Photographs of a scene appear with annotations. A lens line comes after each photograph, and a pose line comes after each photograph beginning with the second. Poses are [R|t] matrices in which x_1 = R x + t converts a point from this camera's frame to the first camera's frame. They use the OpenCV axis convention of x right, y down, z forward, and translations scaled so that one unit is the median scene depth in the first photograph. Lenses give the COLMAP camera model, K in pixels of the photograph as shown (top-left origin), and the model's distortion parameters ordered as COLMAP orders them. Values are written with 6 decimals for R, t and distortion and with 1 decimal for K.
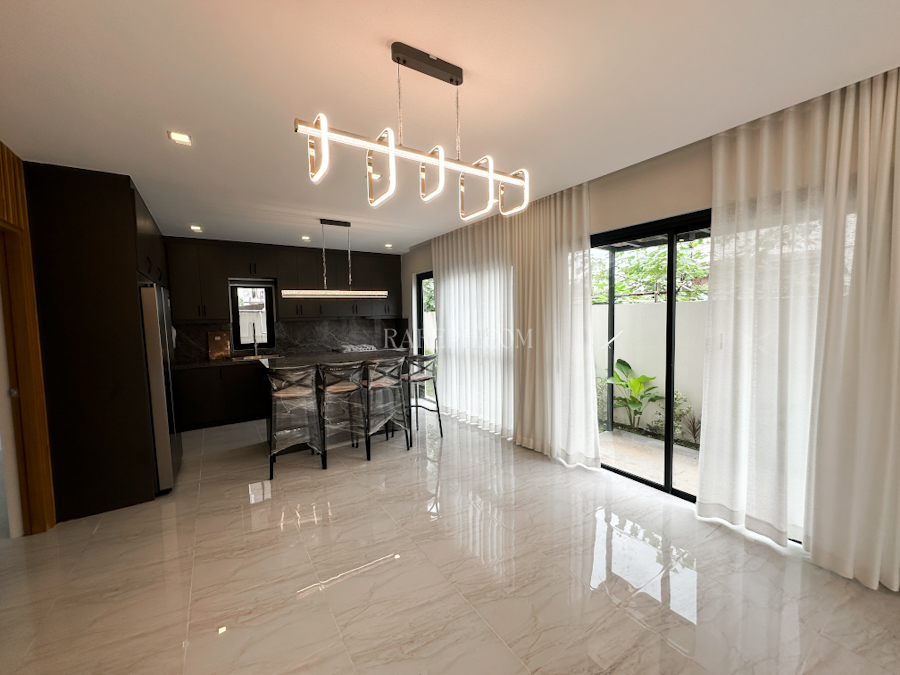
lens RADIAL K [[360.0, 0, 448.8], [0, 360.0, 339.9], [0, 0, 1]] dist [-0.003762, -0.000388]
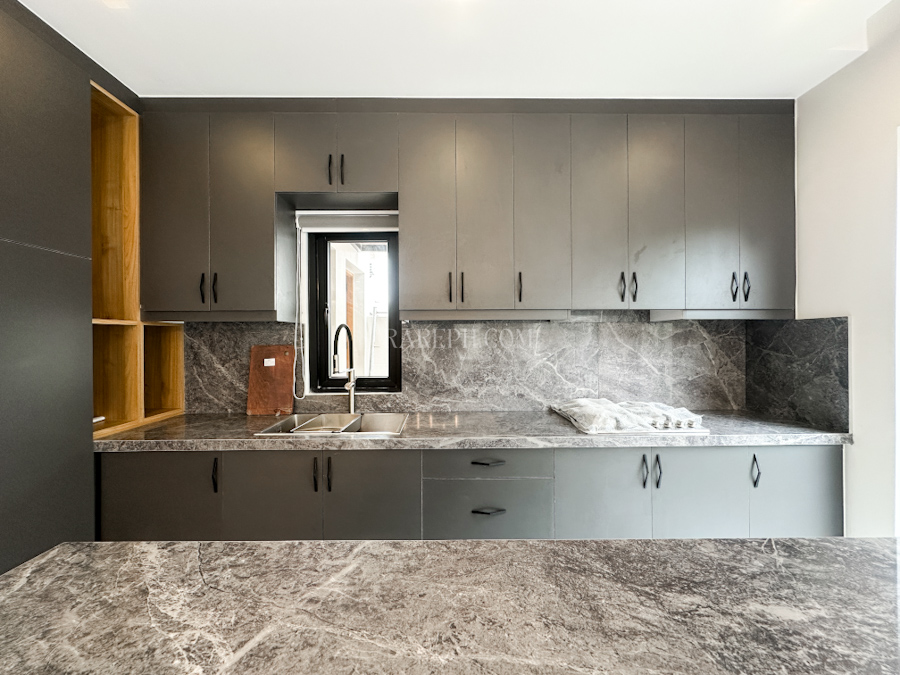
lens RADIAL K [[360.0, 0, 448.8], [0, 360.0, 339.9], [0, 0, 1]] dist [-0.003762, -0.000388]
pose [[0.838618, 0.019873, -0.544358, -0.378472], [-0.053252, 0.997538, -0.045622, -0.029831], [0.542111, 0.067248, 0.837611, 1.136886]]
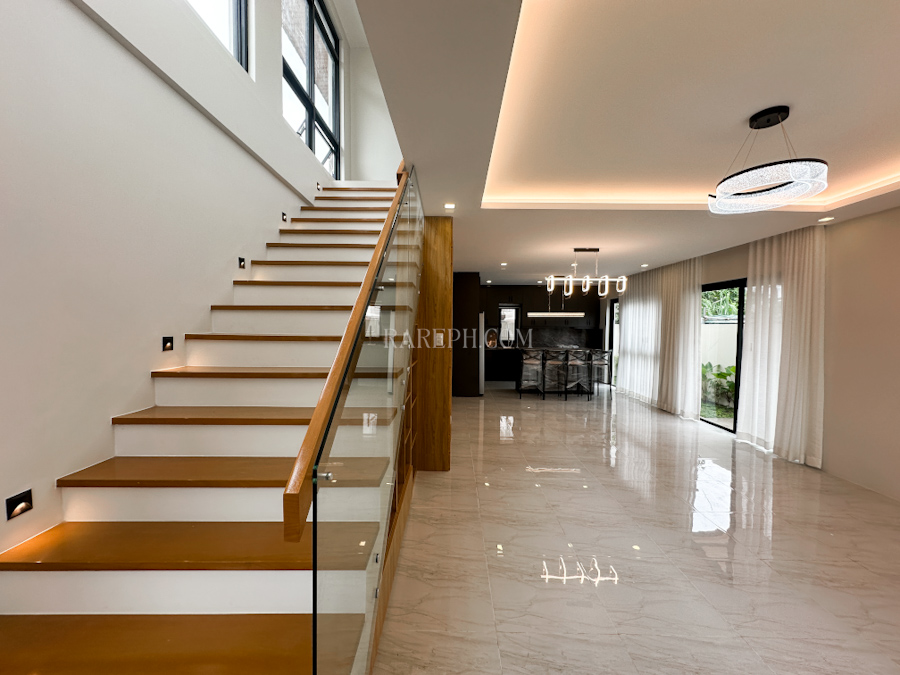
lens RADIAL K [[360.0, 0, 448.8], [0, 360.0, 339.9], [0, 0, 1]] dist [-0.003762, -0.000388]
pose [[0.829294, 0.052699, -0.556322, 0.313028], [-0.064547, 0.997913, -0.001687, 0.046942], [0.555072, 0.037308, 0.830965, -0.964310]]
